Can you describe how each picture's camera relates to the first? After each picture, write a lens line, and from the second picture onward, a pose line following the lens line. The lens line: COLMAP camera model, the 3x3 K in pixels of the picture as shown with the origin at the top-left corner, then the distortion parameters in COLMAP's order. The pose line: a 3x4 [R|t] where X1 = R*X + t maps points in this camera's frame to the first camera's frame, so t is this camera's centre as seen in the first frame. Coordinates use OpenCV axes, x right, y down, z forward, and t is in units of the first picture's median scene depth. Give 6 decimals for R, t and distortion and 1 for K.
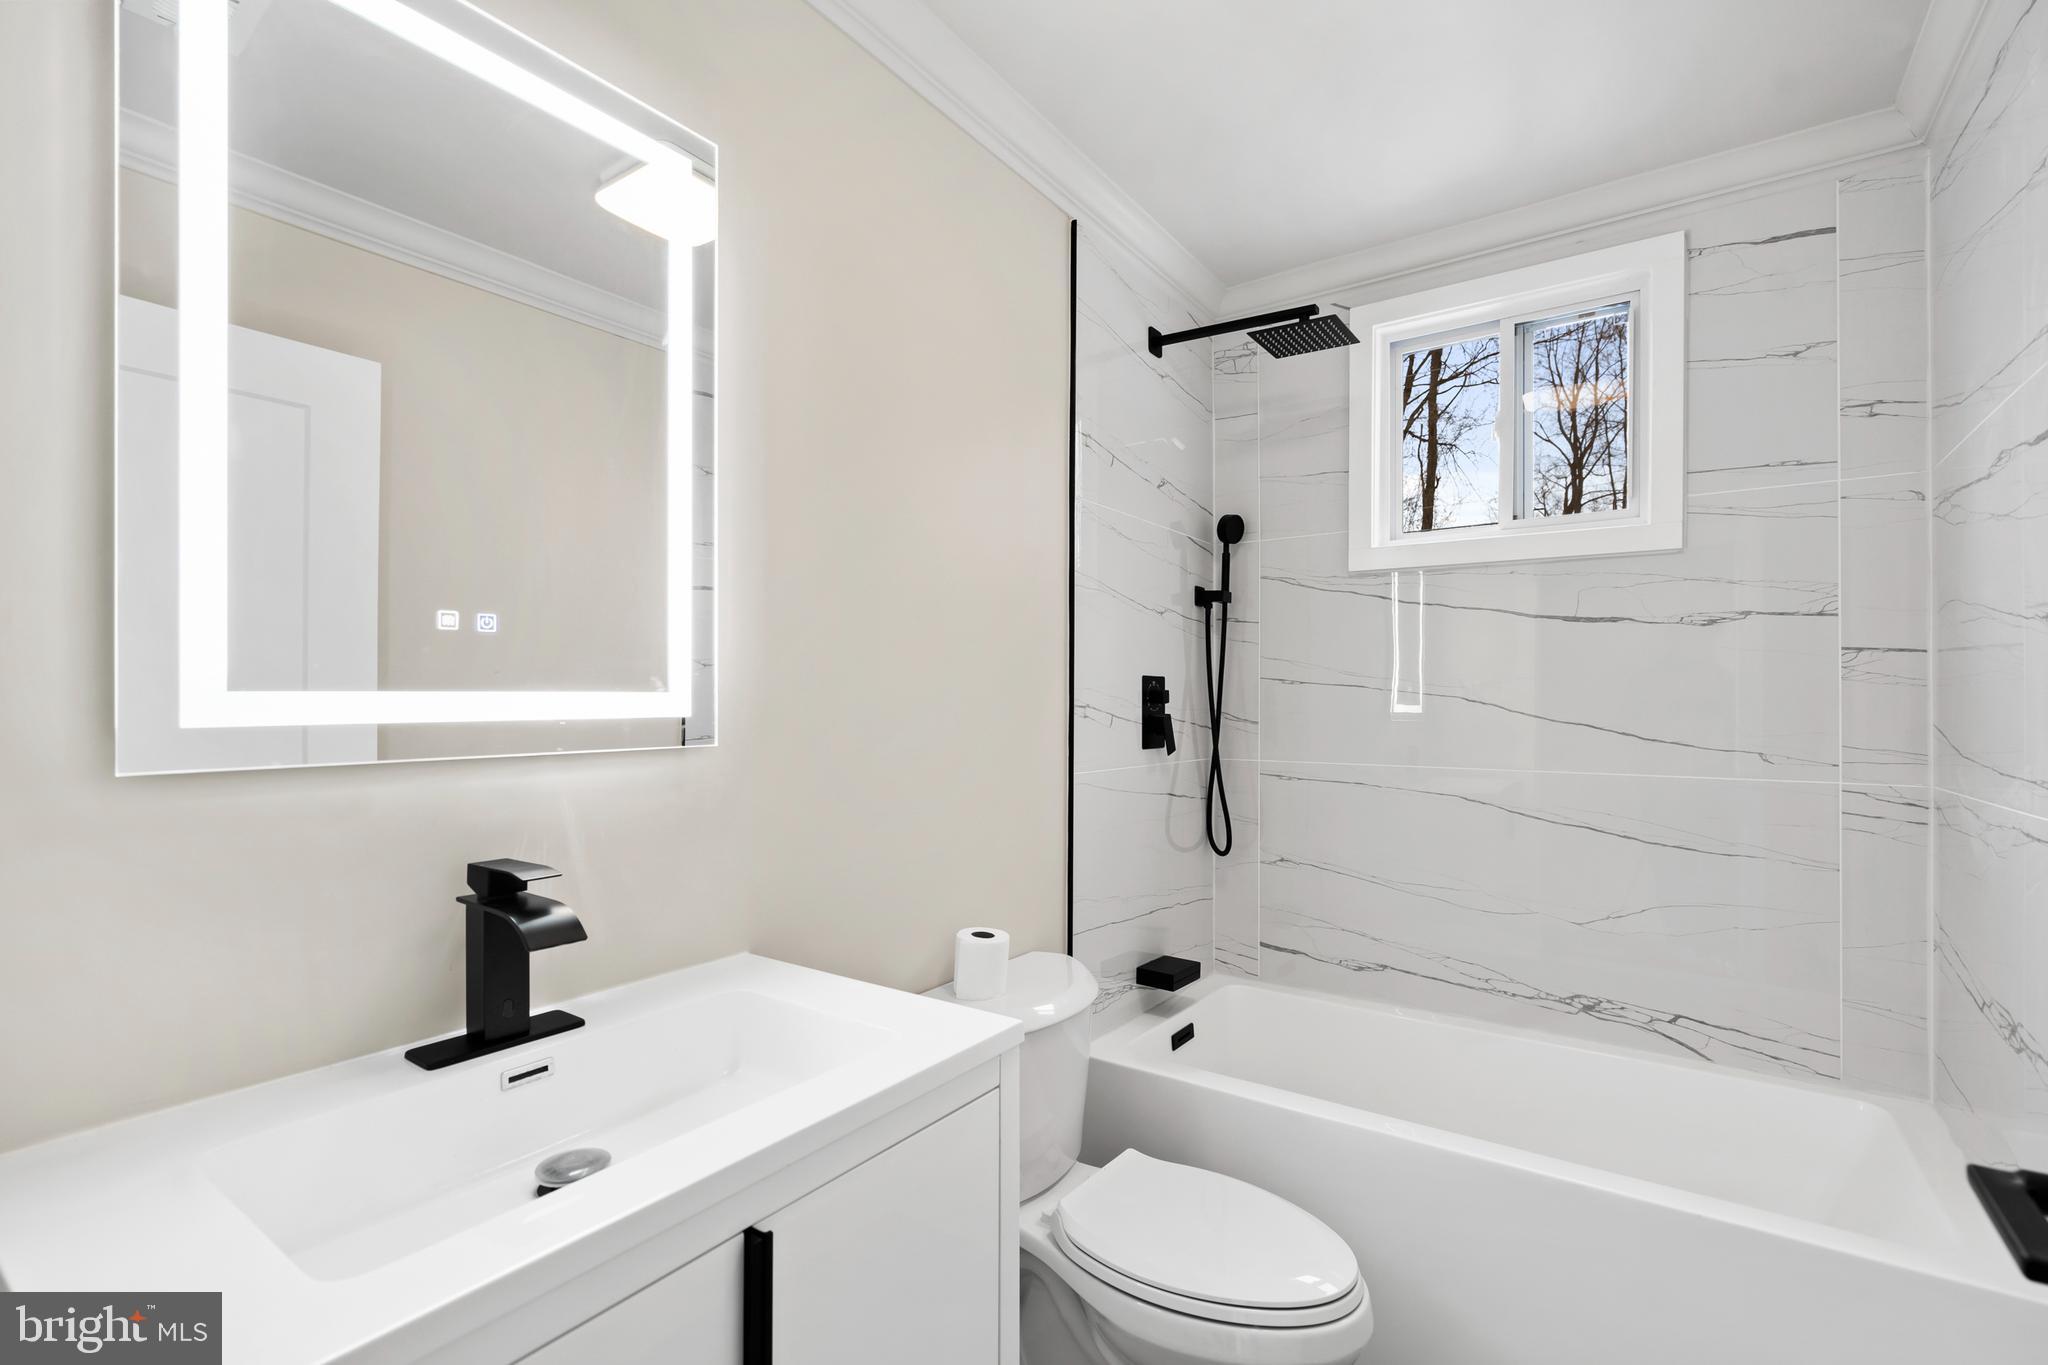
lens RADIAL K [[930.6, 0, 1028.9], [0, 930.6, 695.2], [0, 0, 1]] dist [-0.003851, 0.000786]
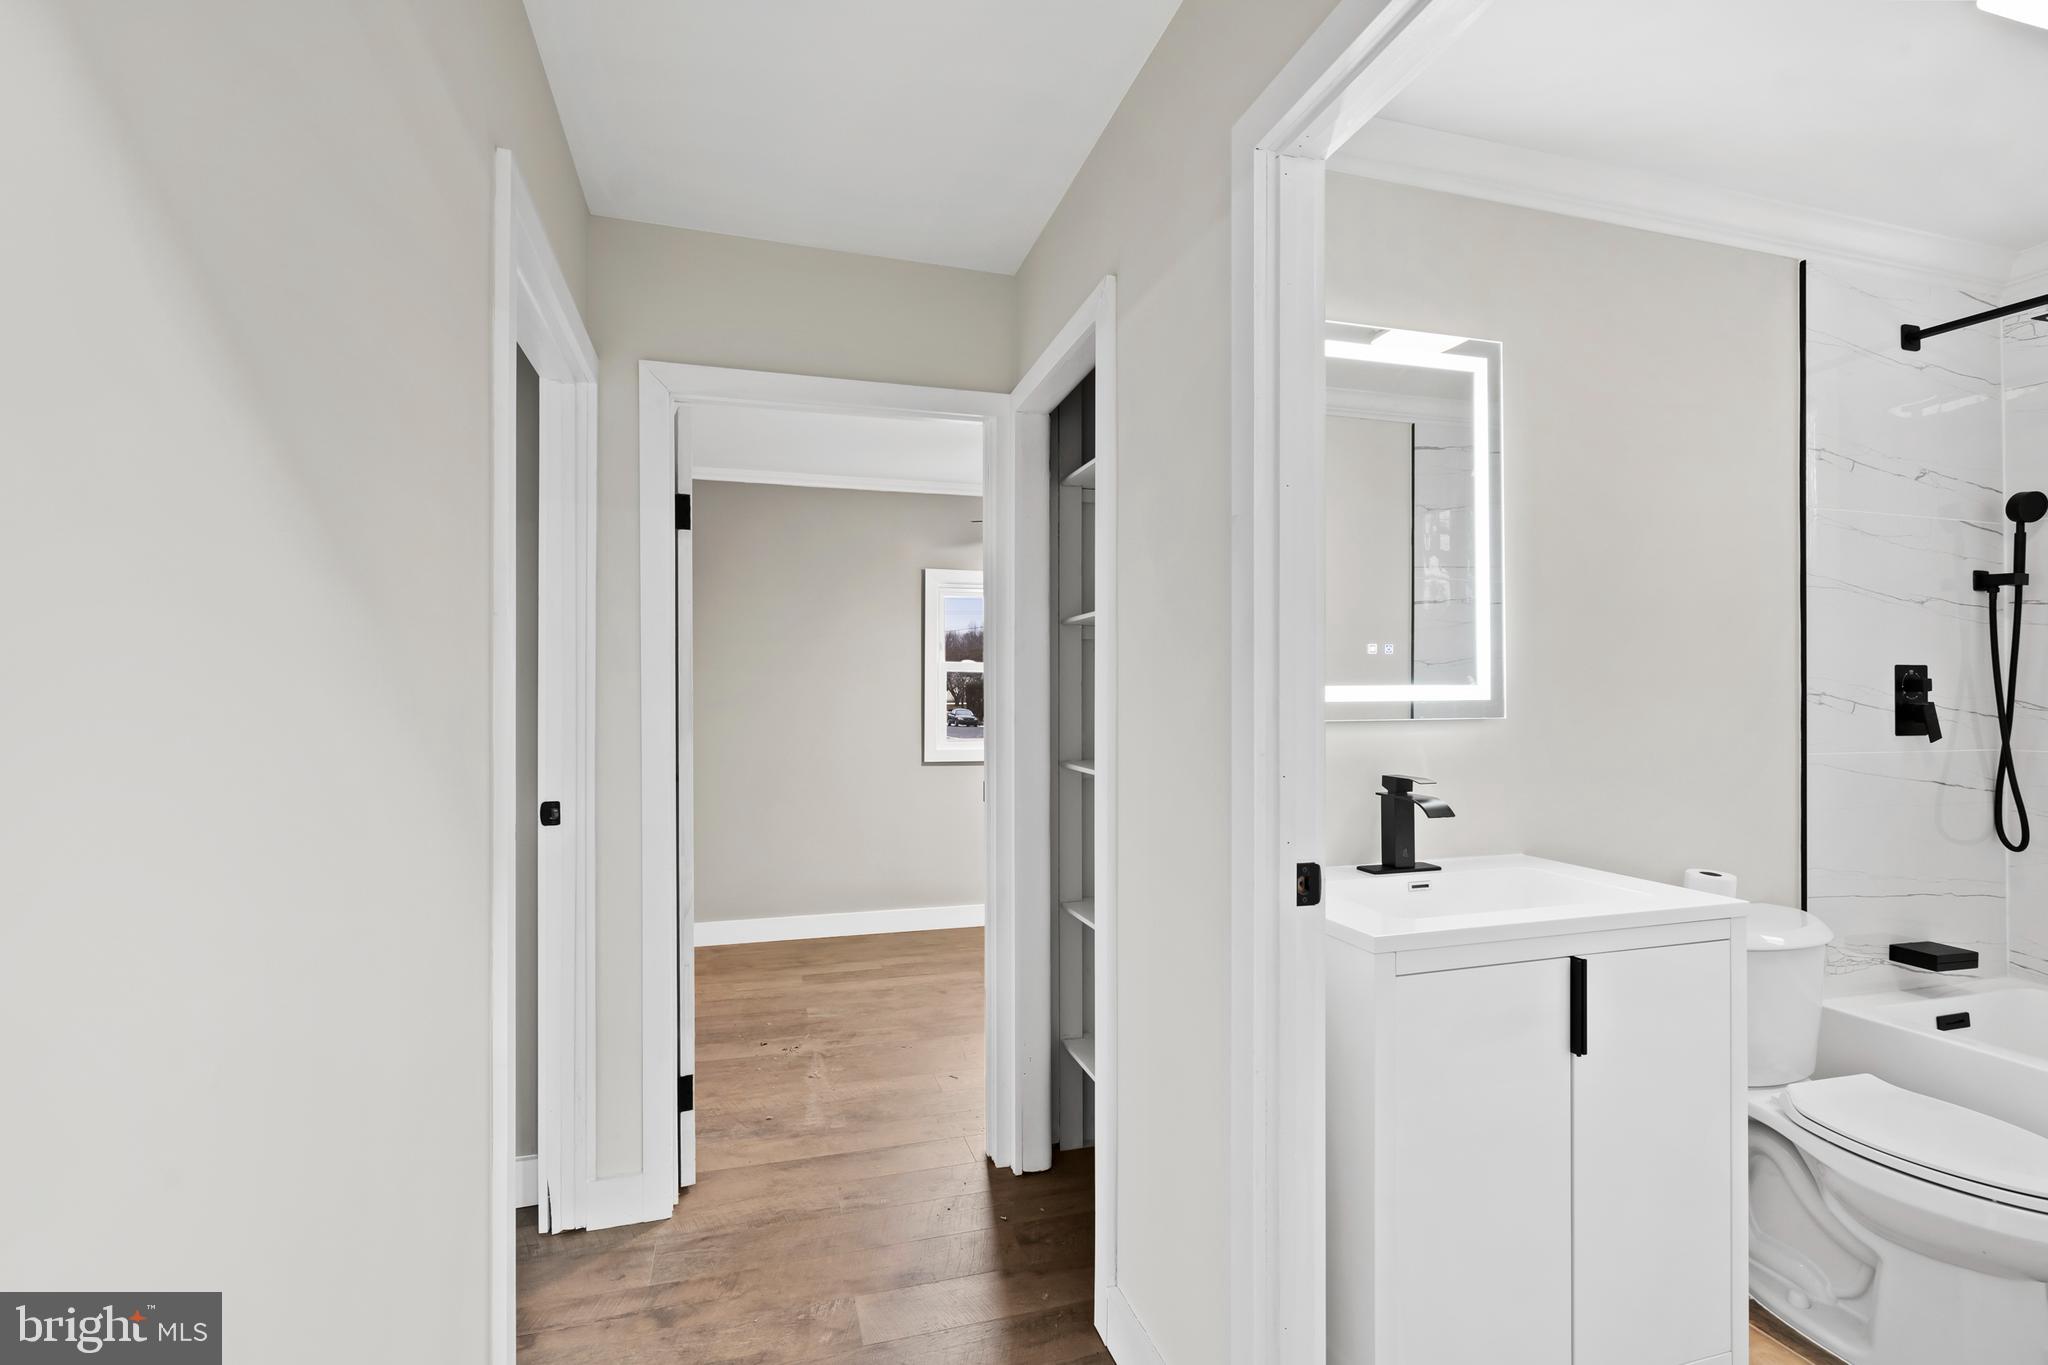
lens RADIAL K [[930.6, 0, 1024.4], [0, 930.6, 683.4], [0, 0, 1]] dist [-0.003851, 0.000786]
pose [[0.781733, -0.007481, -0.623568, 0.007927], [0.006168, 0.999972, -0.004265, -0.002014], [0.623582, -0.000512, 0.781758, -0.424889]]
